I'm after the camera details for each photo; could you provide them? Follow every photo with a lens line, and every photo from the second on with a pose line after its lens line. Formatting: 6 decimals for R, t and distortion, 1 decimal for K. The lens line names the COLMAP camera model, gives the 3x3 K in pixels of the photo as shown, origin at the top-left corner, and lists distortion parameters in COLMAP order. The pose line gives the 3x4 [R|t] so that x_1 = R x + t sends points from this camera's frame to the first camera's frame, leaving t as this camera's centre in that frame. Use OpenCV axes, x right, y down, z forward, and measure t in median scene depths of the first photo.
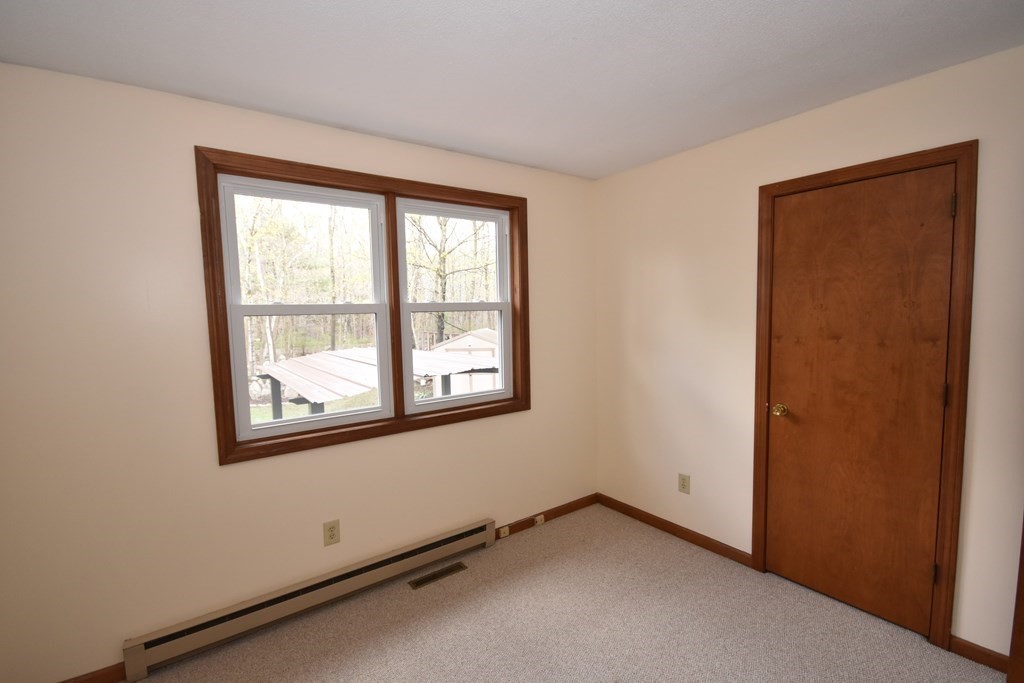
lens RADIAL K [[449.0, 0, 519.3], [0, 449.0, 340.9], [0, 0, 1]] dist [0.002484, -0.002591]
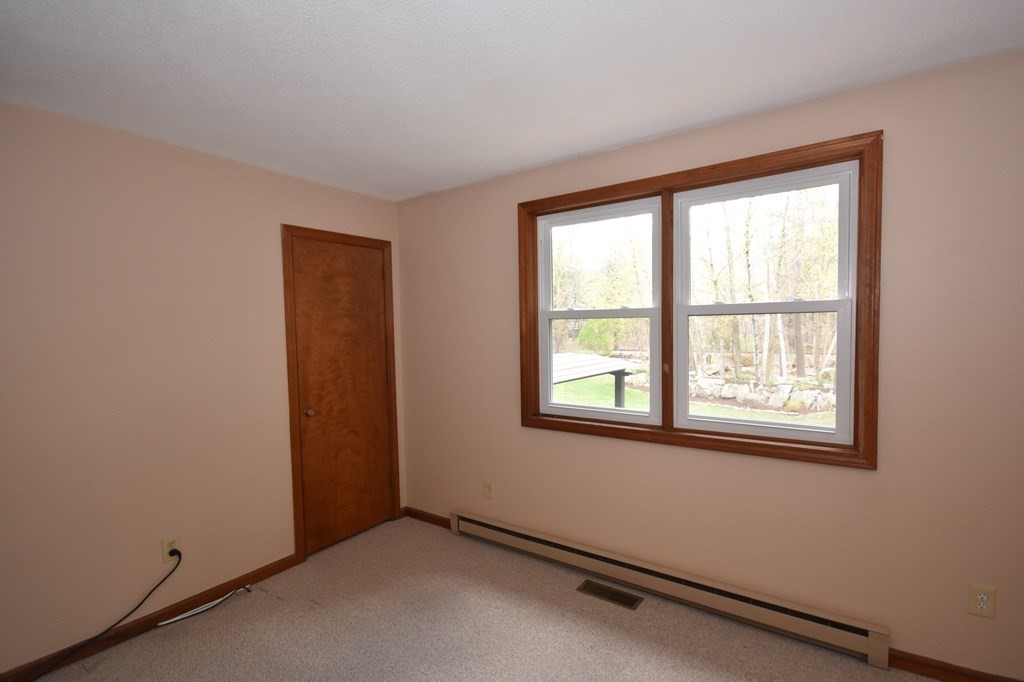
lens RADIAL K [[449.0, 0, 506.7], [0, 449.0, 336.6], [0, 0, 1]] dist [0.002484, -0.002591]
pose [[0.351917, 0.046068, -0.934897, 0.484102], [-0.044498, 0.998482, 0.032451, -0.036181], [0.934973, 0.030181, 0.353433, 0.346527]]
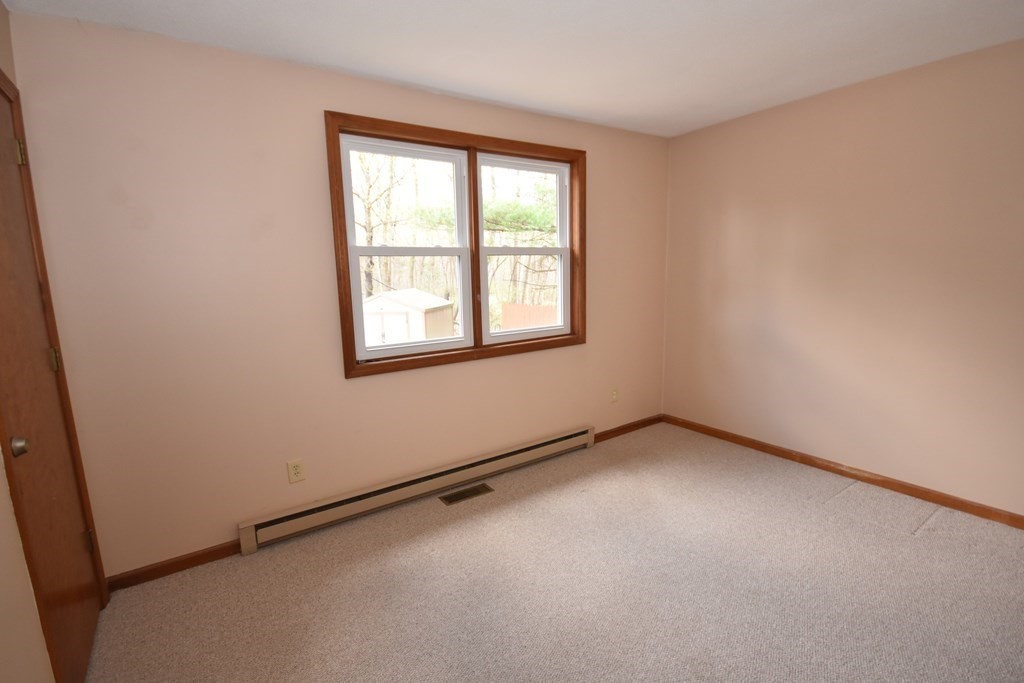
lens RADIAL K [[449.0, 0, 466.3], [0, 449.0, 318.8], [0, 0, 1]] dist [0.002484, -0.002591]
pose [[0.997051, 0.026651, -0.071964, -0.213487], [-0.021470, 0.997186, 0.071831, 0.016308], [0.073676, -0.070074, 0.994817, -0.150595]]
